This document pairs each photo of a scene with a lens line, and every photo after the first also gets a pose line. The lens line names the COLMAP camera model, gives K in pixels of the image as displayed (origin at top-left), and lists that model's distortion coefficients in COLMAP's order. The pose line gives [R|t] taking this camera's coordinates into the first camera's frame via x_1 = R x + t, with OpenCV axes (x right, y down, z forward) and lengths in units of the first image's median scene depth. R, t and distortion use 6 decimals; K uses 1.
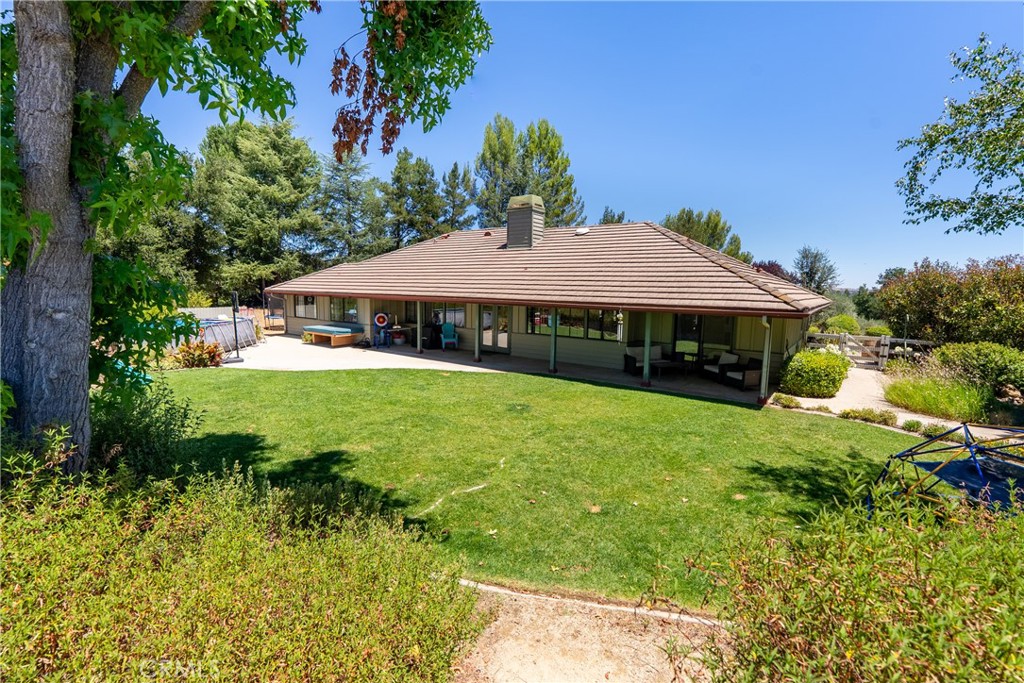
lens RADIAL K [[462.9, 0, 513.2], [0, 462.9, 342.6], [0, 0, 1]] dist [-0.004594, 0.000638]
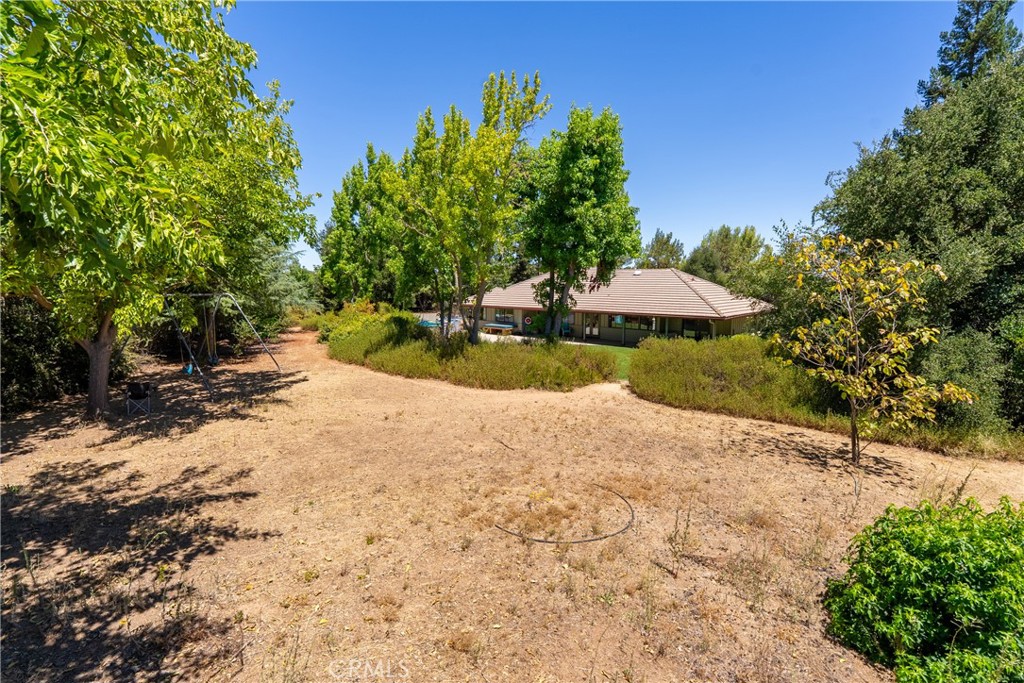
lens RADIAL K [[462.9, 0, 512.7], [0, 462.9, 343.2], [0, 0, 1]] dist [-0.004594, 0.000638]
pose [[0.993192, -0.001558, -0.116478, -0.175381], [0.002669, 0.999952, 0.009380, 0.033188], [0.116458, -0.009627, 0.993149, -1.174140]]
